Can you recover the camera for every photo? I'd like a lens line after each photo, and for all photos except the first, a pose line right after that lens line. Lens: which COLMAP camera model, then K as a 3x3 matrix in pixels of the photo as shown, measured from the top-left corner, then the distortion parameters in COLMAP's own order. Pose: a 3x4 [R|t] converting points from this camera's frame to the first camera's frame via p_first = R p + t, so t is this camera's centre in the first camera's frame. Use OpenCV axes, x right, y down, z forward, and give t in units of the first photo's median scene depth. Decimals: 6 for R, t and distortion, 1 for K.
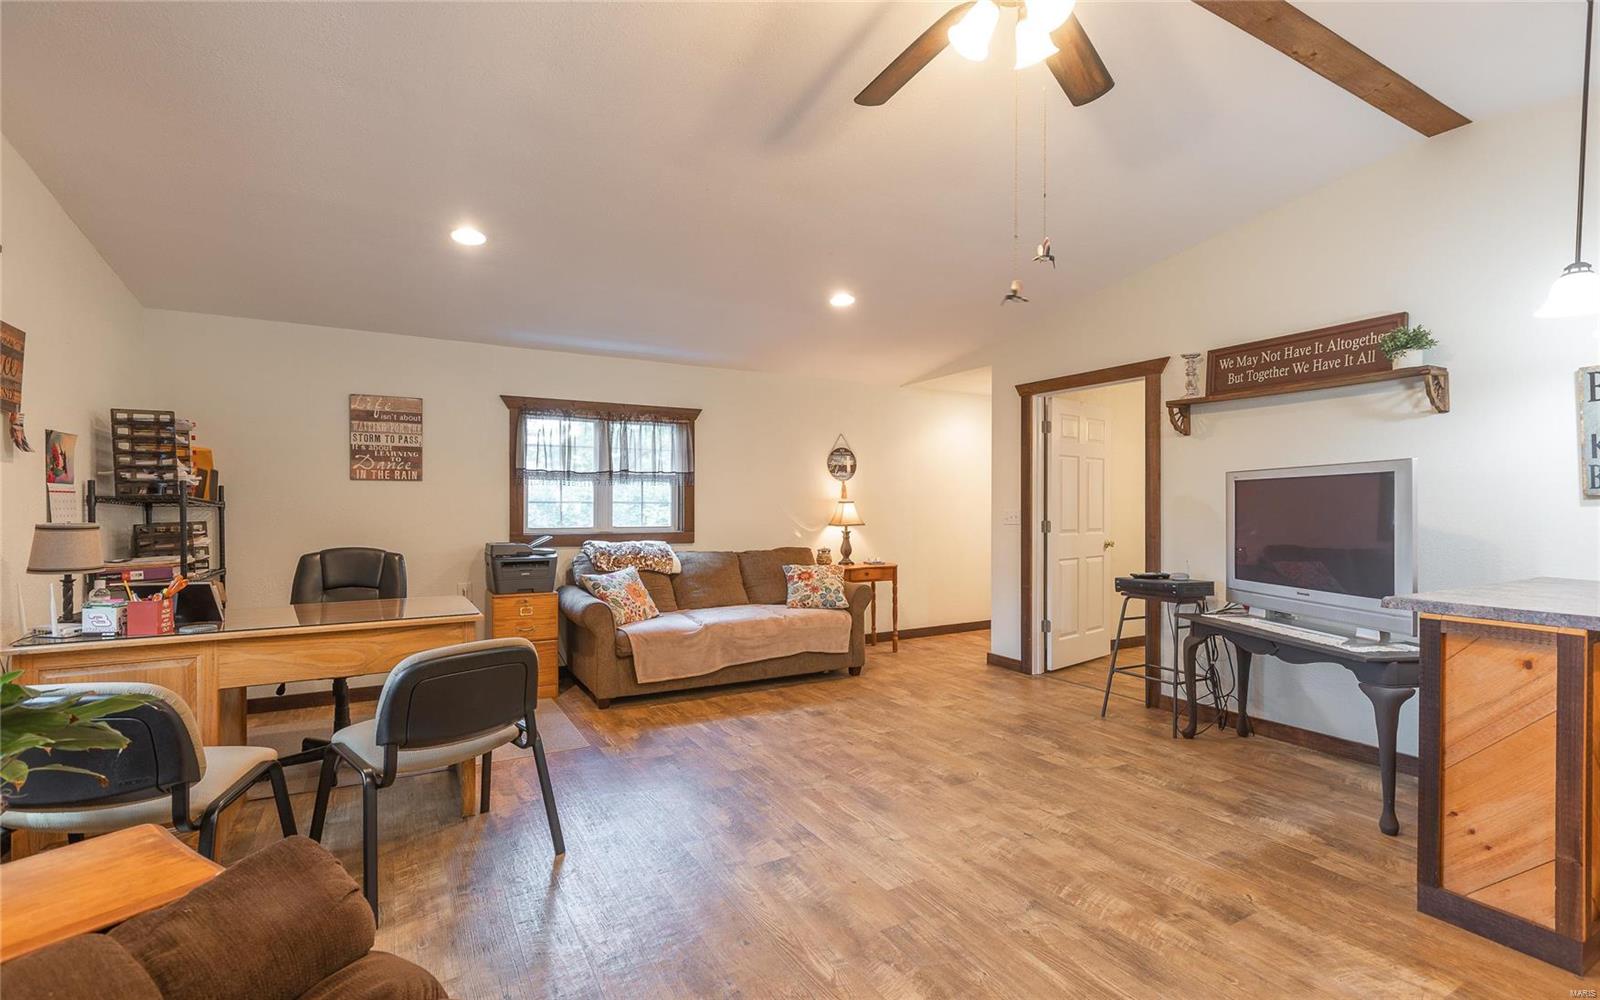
lens RADIAL K [[717.4, 0, 800.1], [0, 717.4, 504.6], [0, 0, 1]] dist [-0.003728, -0.000390]
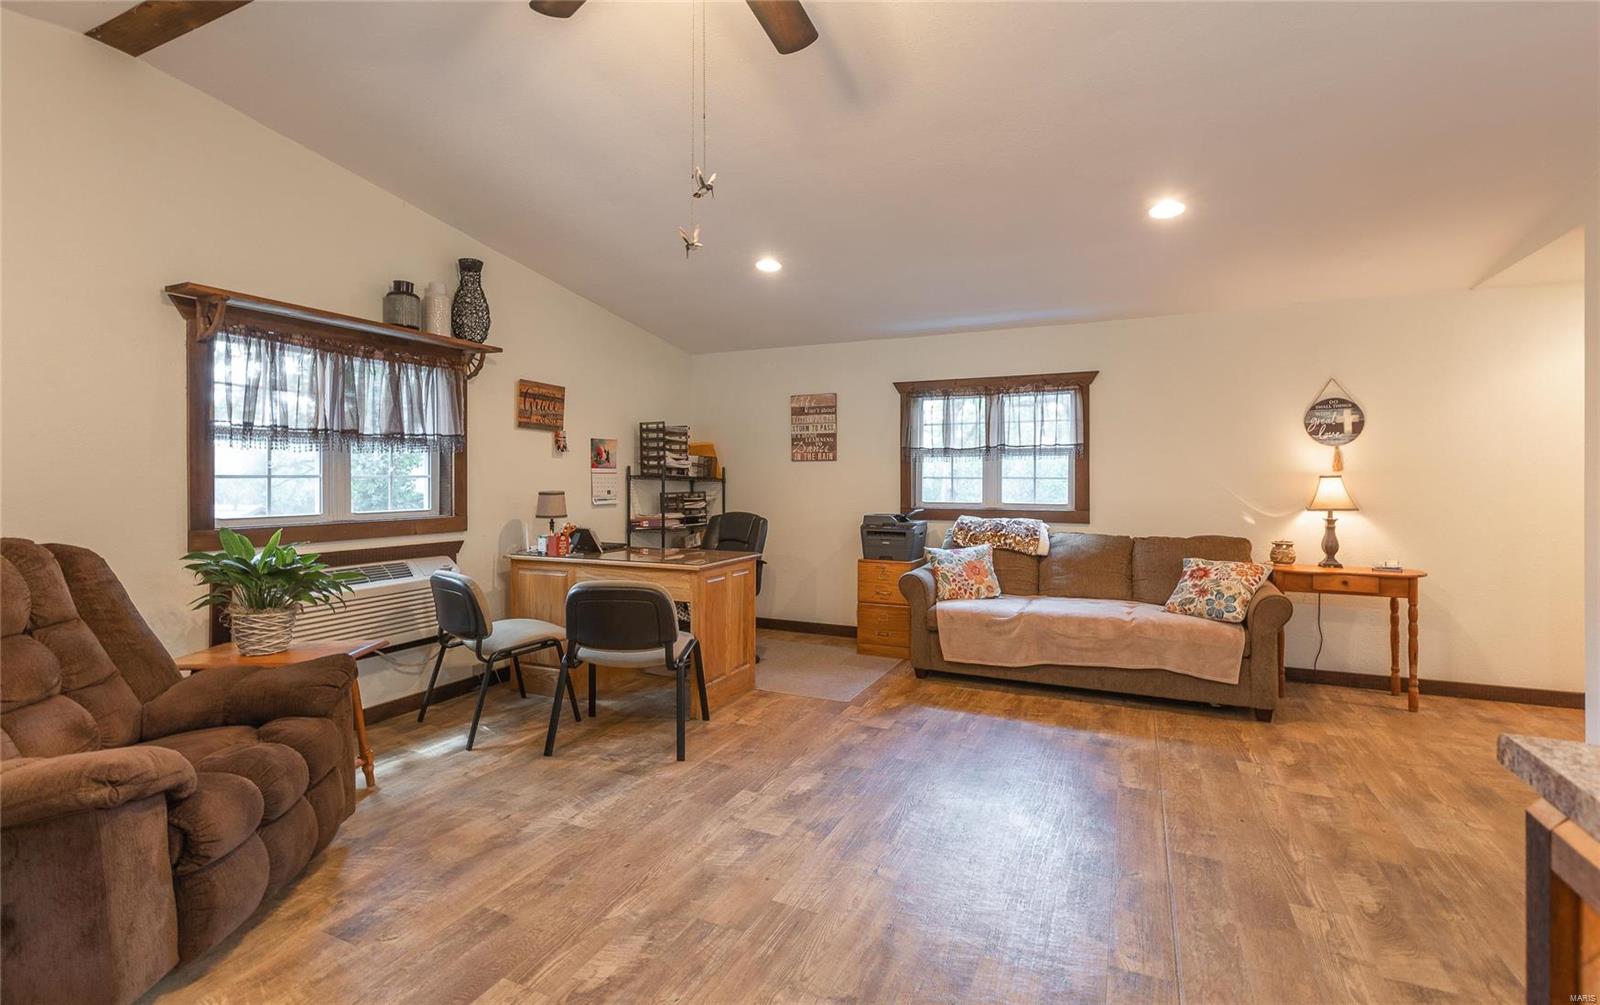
lens RADIAL K [[717.4, 0, 799.3], [0, 717.4, 479.6], [0, 0, 1]] dist [-0.003728, -0.000390]
pose [[0.580083, 0.000255, -0.814557, 0.424179], [0.000915, 0.999999, 0.000964, -0.002100], [0.814557, -0.001304, 0.580083, 0.234390]]
